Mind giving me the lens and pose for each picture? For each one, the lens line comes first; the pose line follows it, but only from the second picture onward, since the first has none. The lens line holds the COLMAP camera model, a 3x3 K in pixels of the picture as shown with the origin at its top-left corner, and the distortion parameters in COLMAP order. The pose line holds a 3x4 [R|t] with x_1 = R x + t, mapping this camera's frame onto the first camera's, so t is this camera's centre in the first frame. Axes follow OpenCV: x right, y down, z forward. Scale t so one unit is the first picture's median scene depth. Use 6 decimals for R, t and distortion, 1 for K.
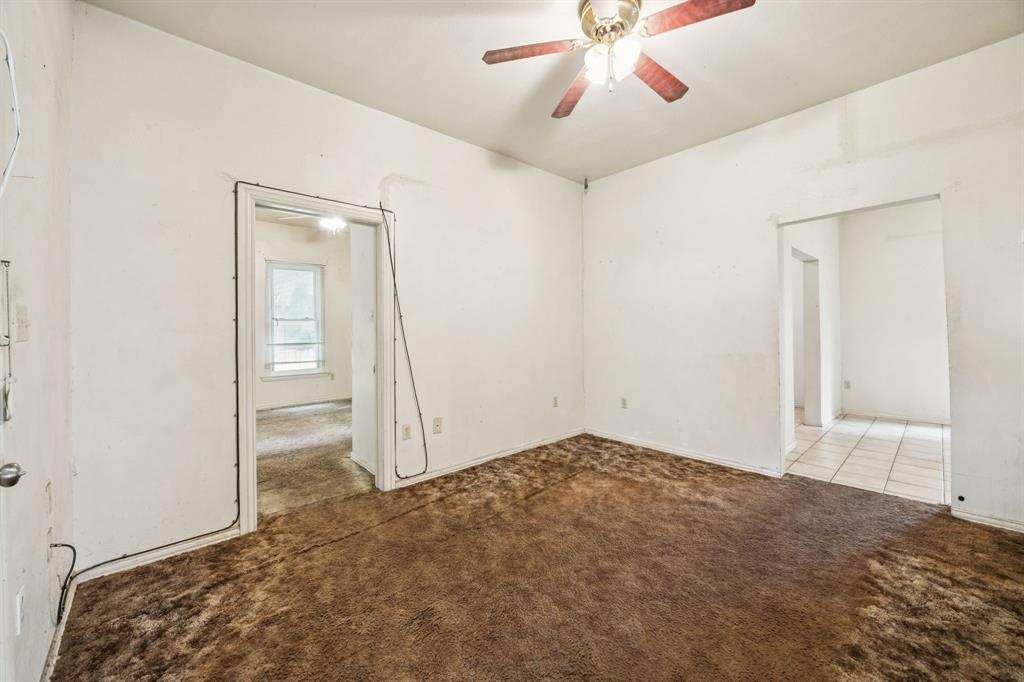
lens RADIAL K [[393.7, 0, 511.8], [0, 393.7, 335.4], [0, 0, 1]] dist [-0.000149, 0.000018]
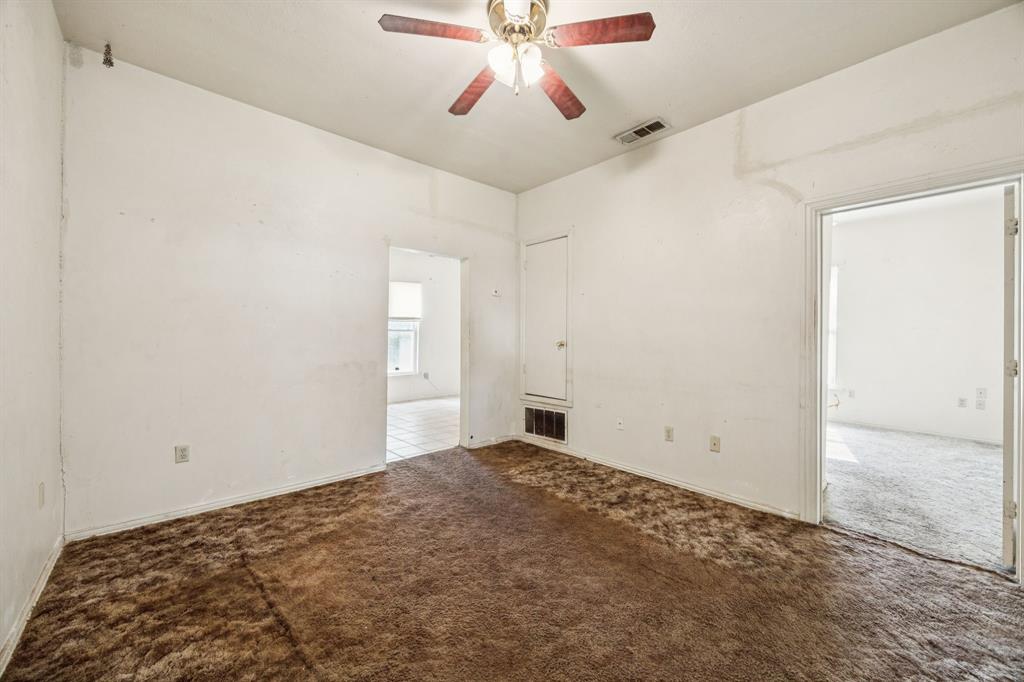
lens RADIAL K [[403.0, 0, 512.0], [0, 403.0, 341.0], [0, 0, 1]] dist [-0.000535, -0.000200]
pose [[-0.018948, 0.002964, 0.999816, -0.478457], [0.007786, 0.999966, -0.002817, -0.000106], [-0.999790, 0.007731, -0.018971, 0.650401]]
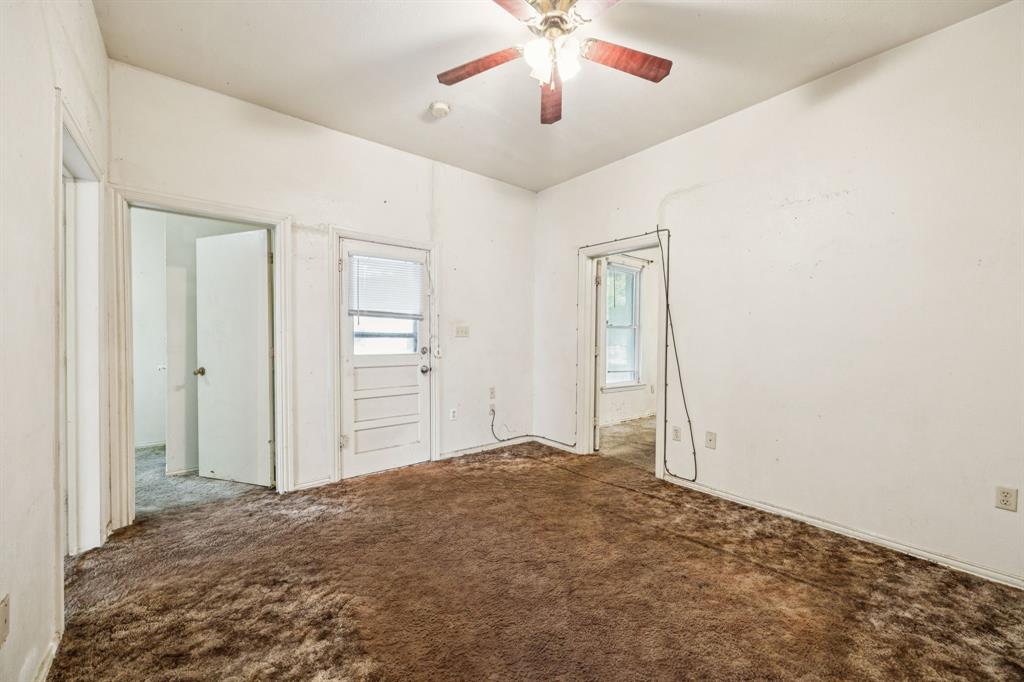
lens RADIAL K [[393.7, 0, 511.8], [0, 393.7, 335.4], [0, 0, 1]] dist [-0.000149, 0.000018]
pose [[-0.040145, 0.009237, -0.999151, 0.804928], [-0.025381, 0.999625, 0.010261, -0.014875], [0.998871, 0.025772, -0.039896, 0.597753]]
